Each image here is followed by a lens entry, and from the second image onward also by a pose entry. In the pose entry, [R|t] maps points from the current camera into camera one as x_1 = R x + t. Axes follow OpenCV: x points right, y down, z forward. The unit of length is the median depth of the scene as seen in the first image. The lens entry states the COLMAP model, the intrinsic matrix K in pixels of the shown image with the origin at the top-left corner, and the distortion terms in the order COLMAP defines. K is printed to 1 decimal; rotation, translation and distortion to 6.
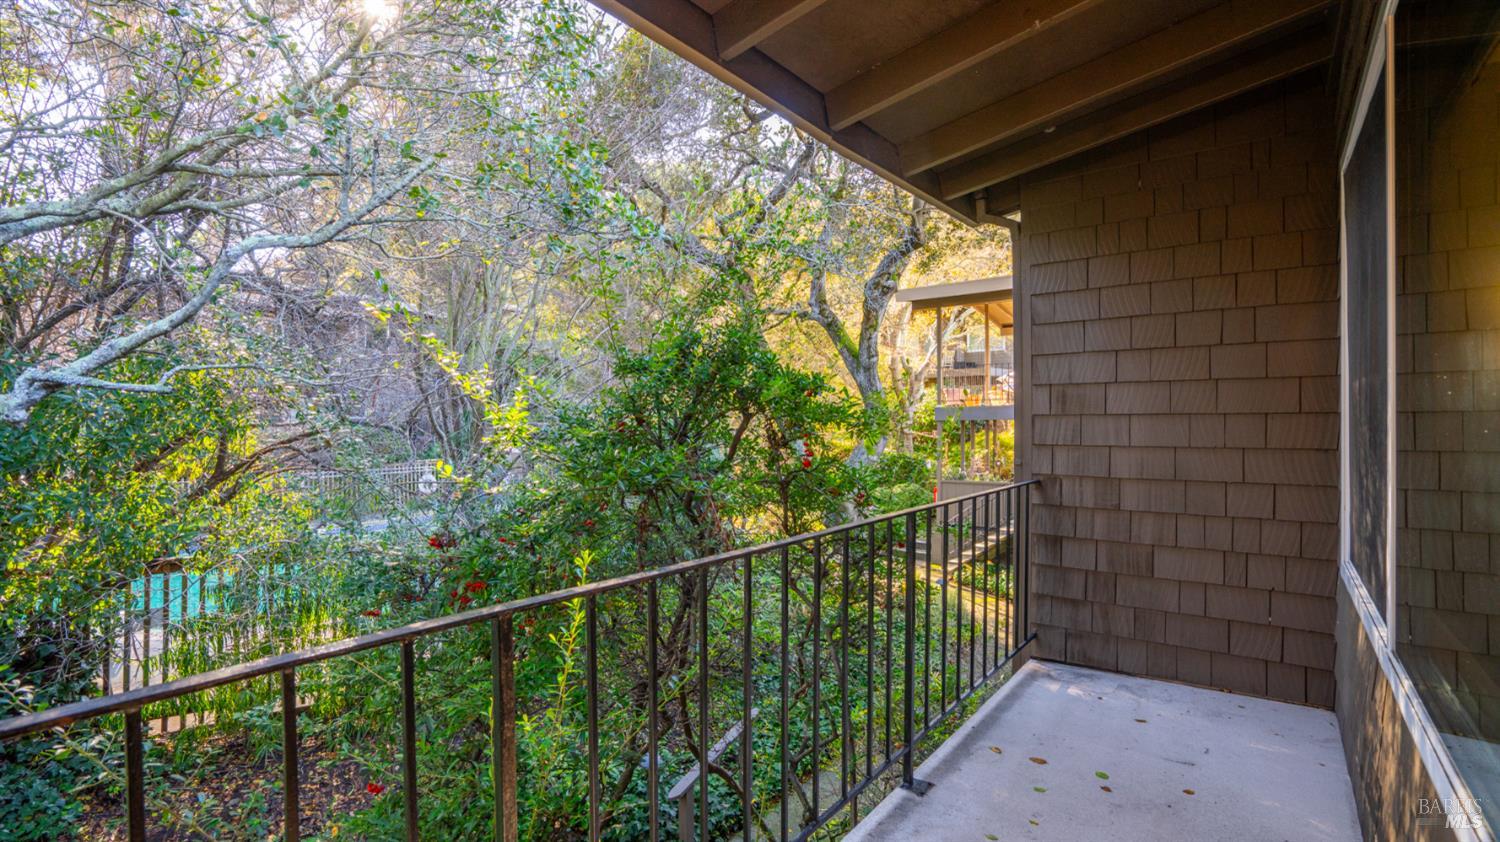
lens RADIAL K [[705.8, 0, 750.0], [0, 705.8, 421.0], [0, 0, 1]] dist [-0.003990, -0.000752]
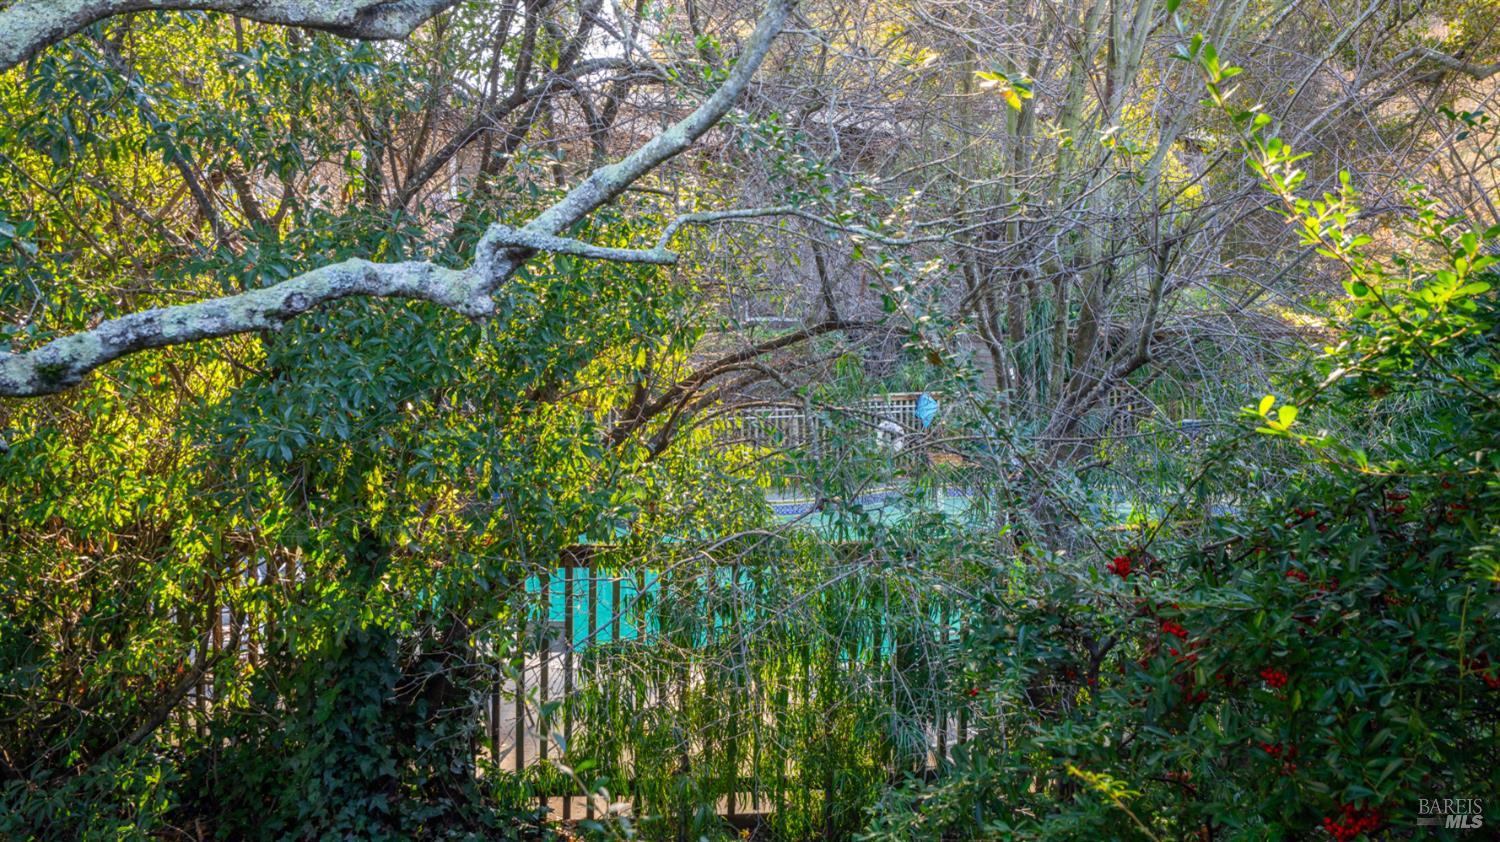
lens RADIAL K [[1365.9, 0, 750.0], [0, 1365.9, 421.0], [0, 0, 1]] dist [0.071353, -0.000753]
pose [[0.871769, 0.030682, -0.488955, -0.142156], [0.004102, 0.997545, 0.069908, 0.005152], [0.489900, -0.062949, 0.869503, 0.050393]]
